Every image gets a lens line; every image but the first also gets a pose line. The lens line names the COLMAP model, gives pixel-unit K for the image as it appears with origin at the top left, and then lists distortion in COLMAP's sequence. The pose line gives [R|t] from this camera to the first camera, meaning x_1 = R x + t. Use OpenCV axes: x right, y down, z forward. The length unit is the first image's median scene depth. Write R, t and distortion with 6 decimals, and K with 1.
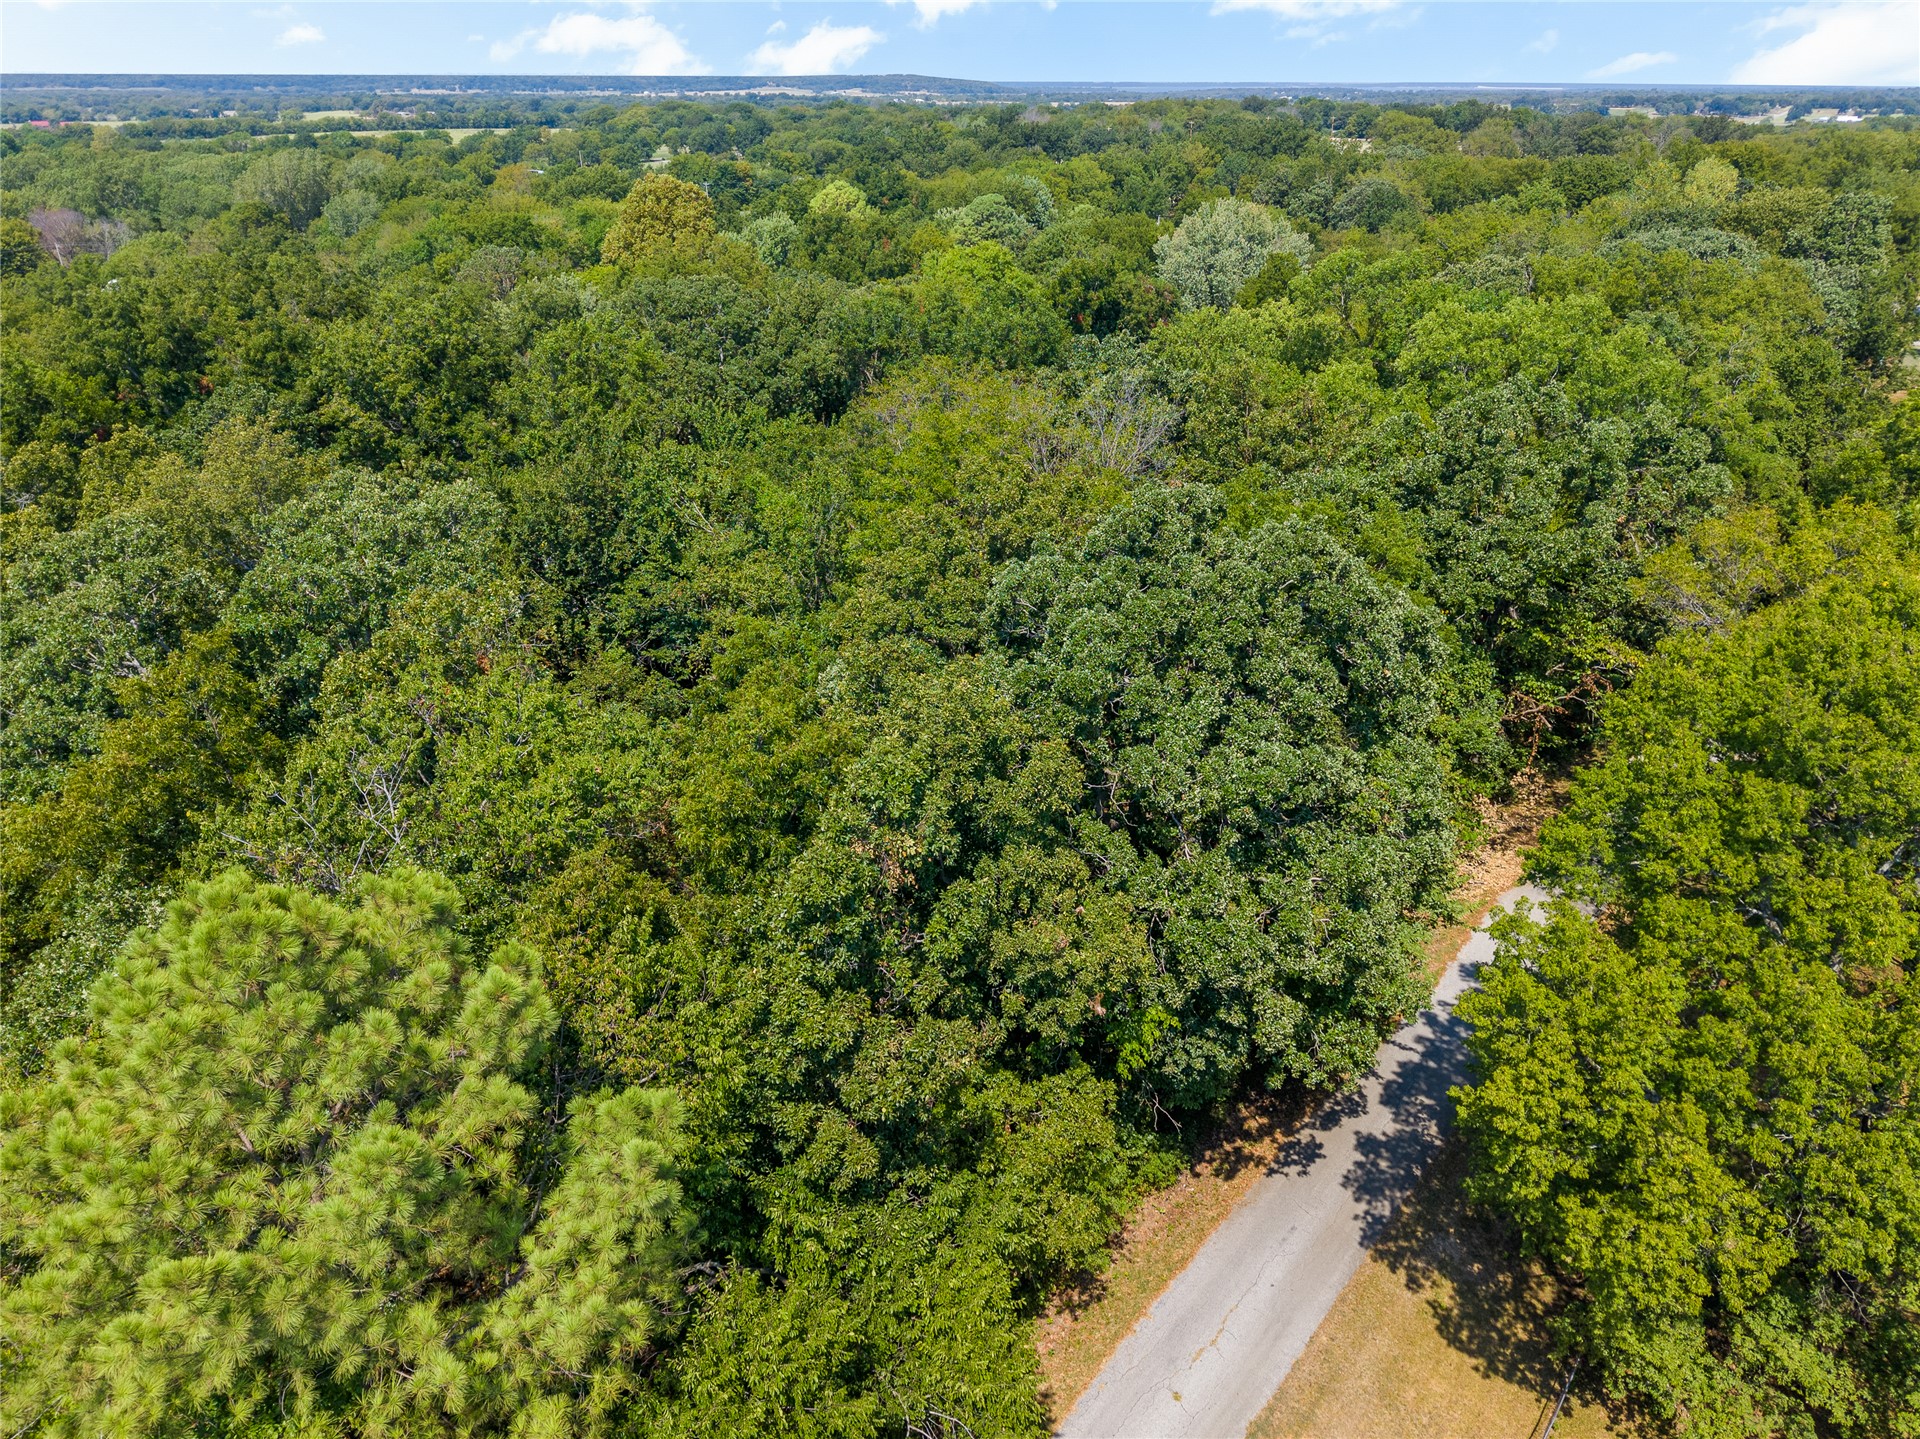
lens RADIAL K [[1284.0, 0, 942.5], [0, 1284.0, 758.0], [0, 0, 1]] dist [0.000584, 0.000980]
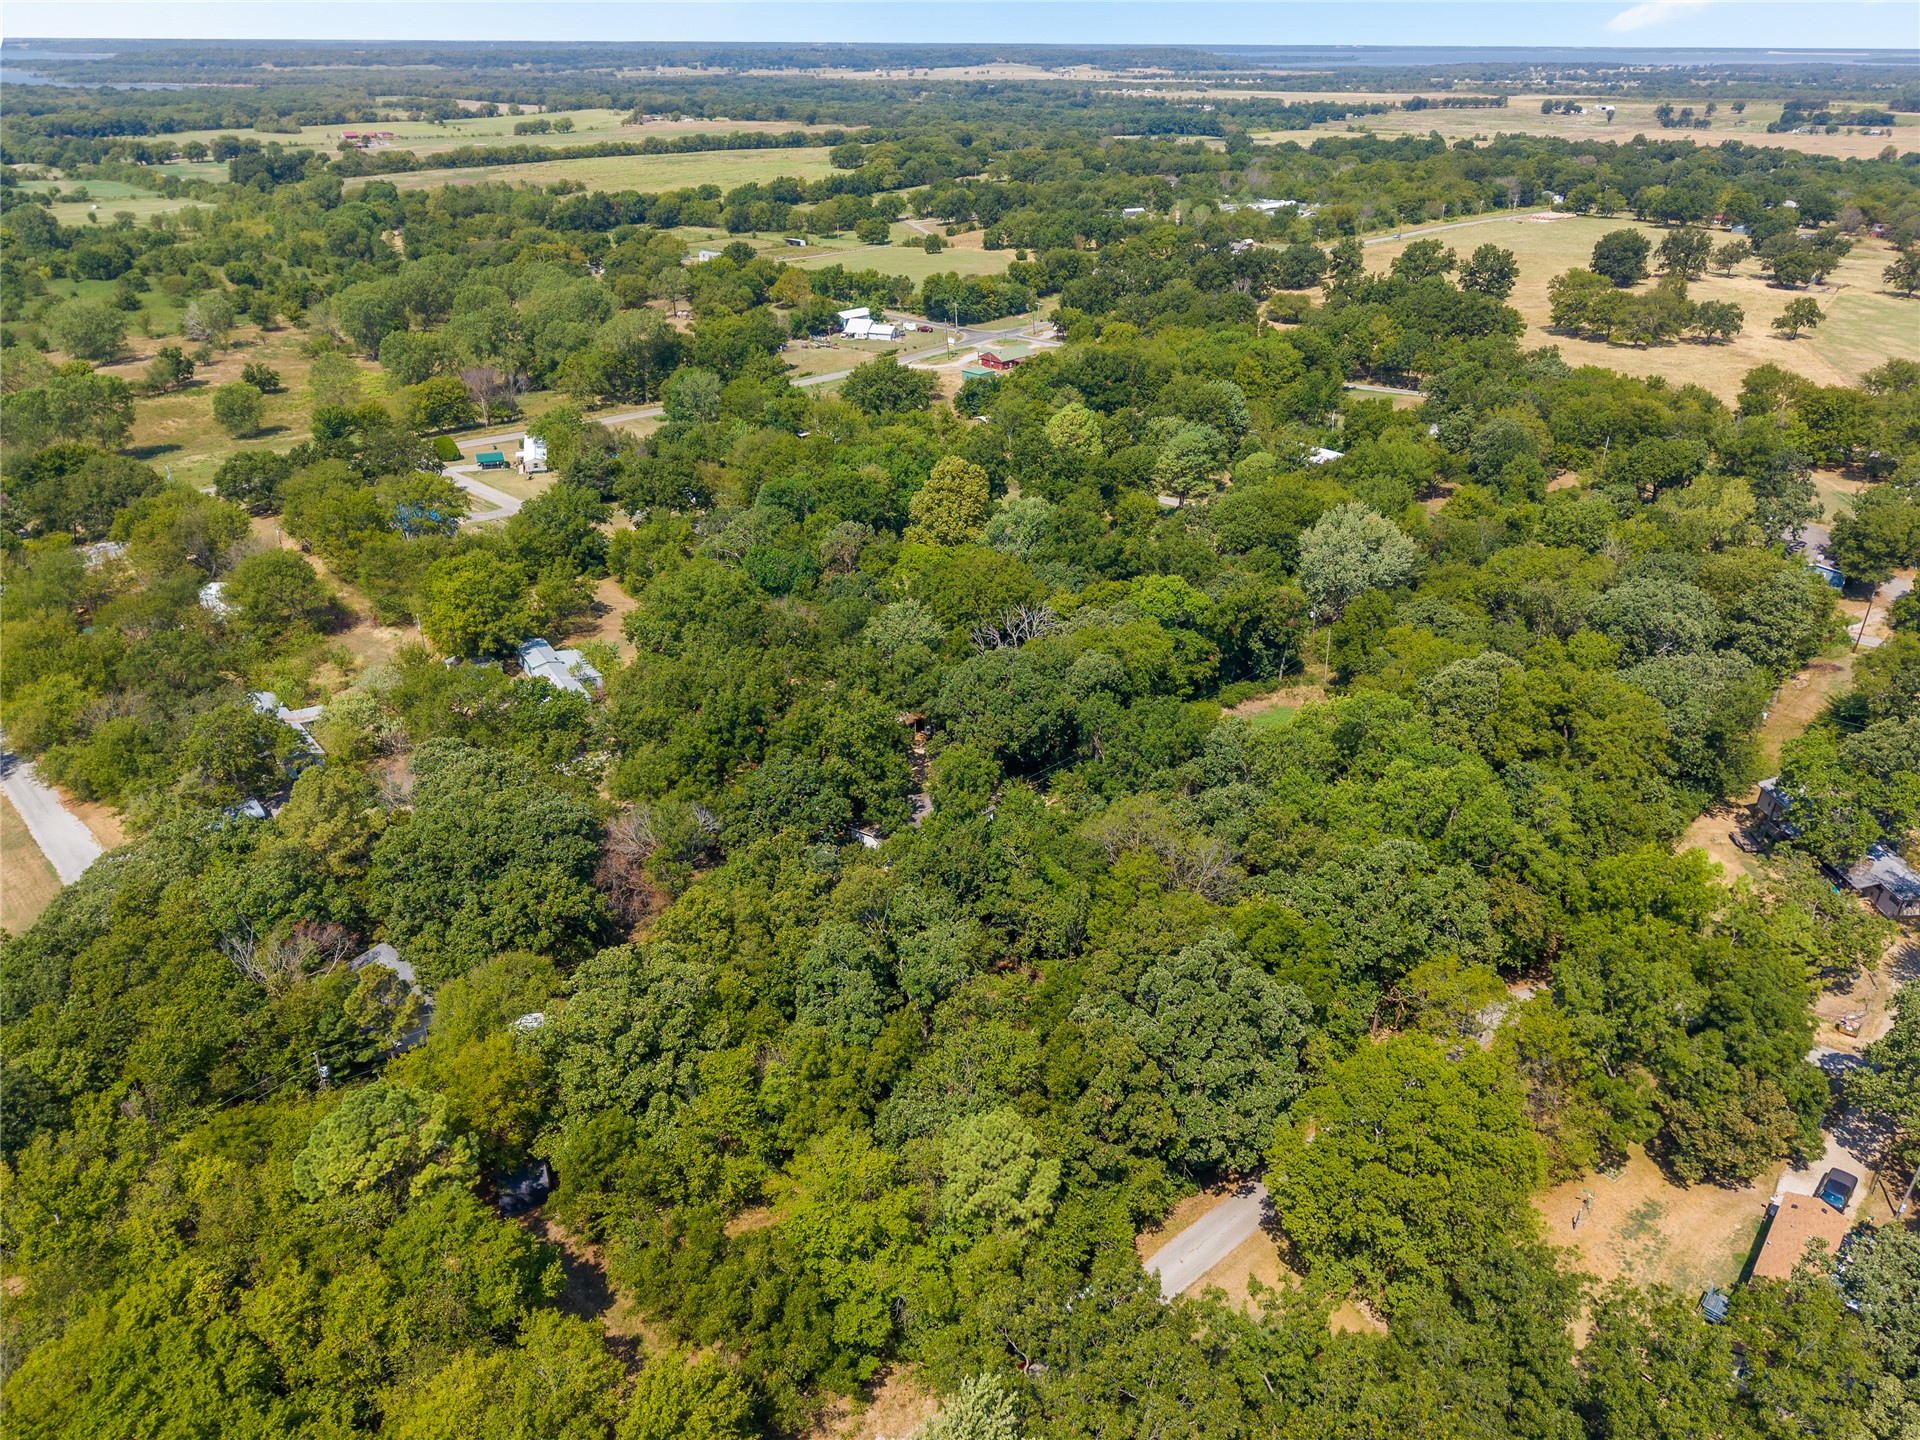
lens RADIAL K [[1335.7, 0, 960.0], [0, 1335.7, 720.0], [0, 0, 1]] dist [0.010456, -0.006634]
pose [[0.989009, 0.069691, -0.130405, -0.021342], [-0.070653, 0.997497, -0.002759, -0.773974], [0.129886, 0.011943, 0.991457, -2.317408]]
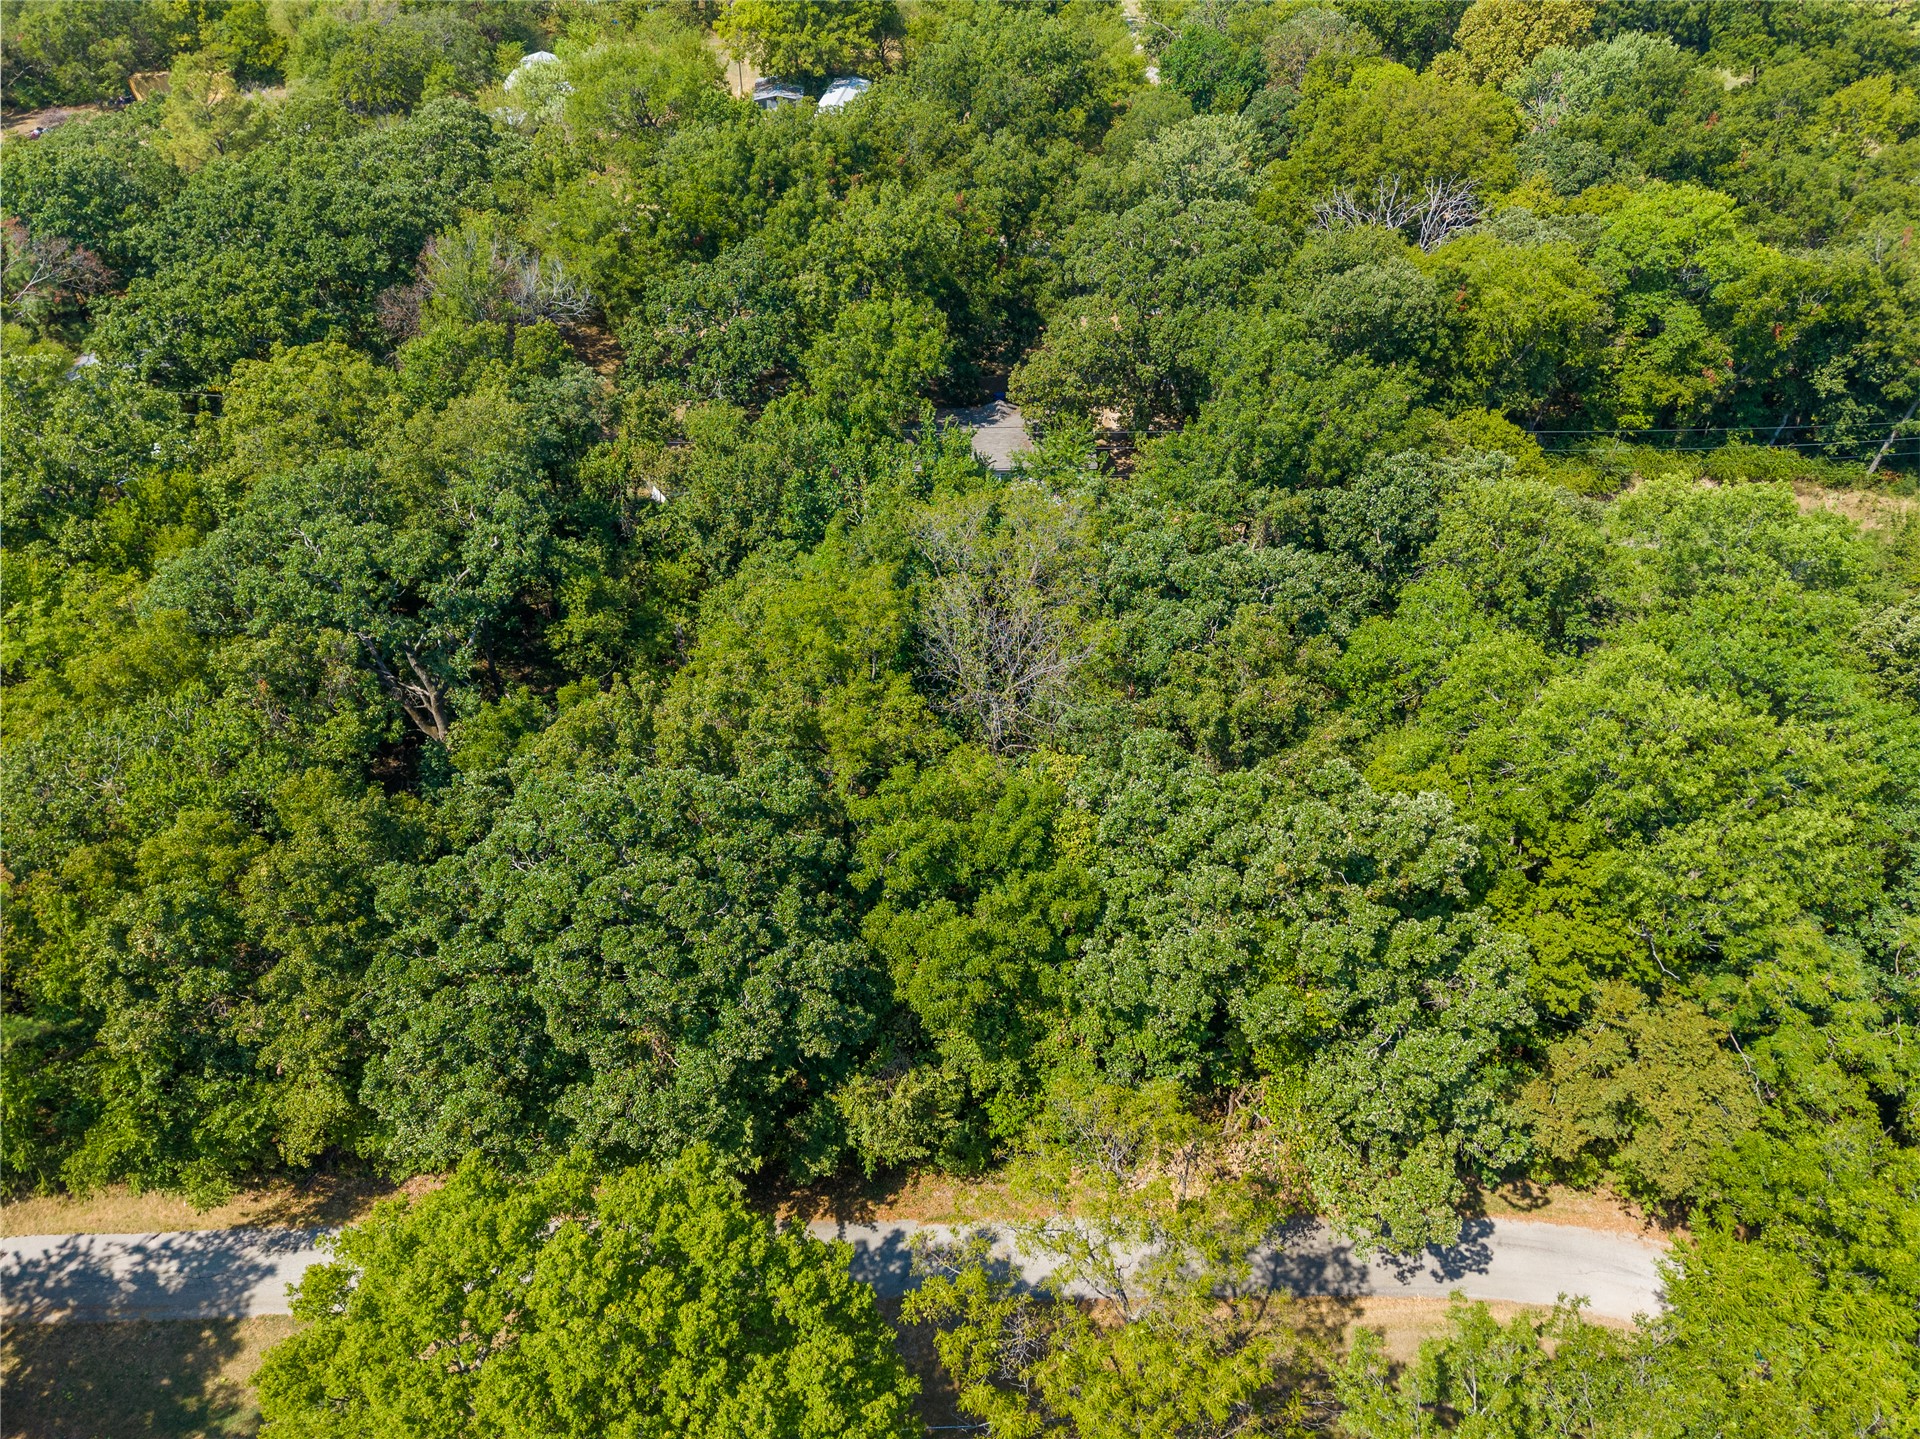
lens RADIAL K [[1279.2, 0, 965.8], [0, 1279.2, 727.5], [0, 0, 1]] dist [0.035115, -0.032469]
pose [[0.666656, 0.524710, -0.529387, 1.184883], [-0.357040, 0.848253, 0.391139, -1.005096], [0.654288, -0.071743, 0.752835, 0.279882]]
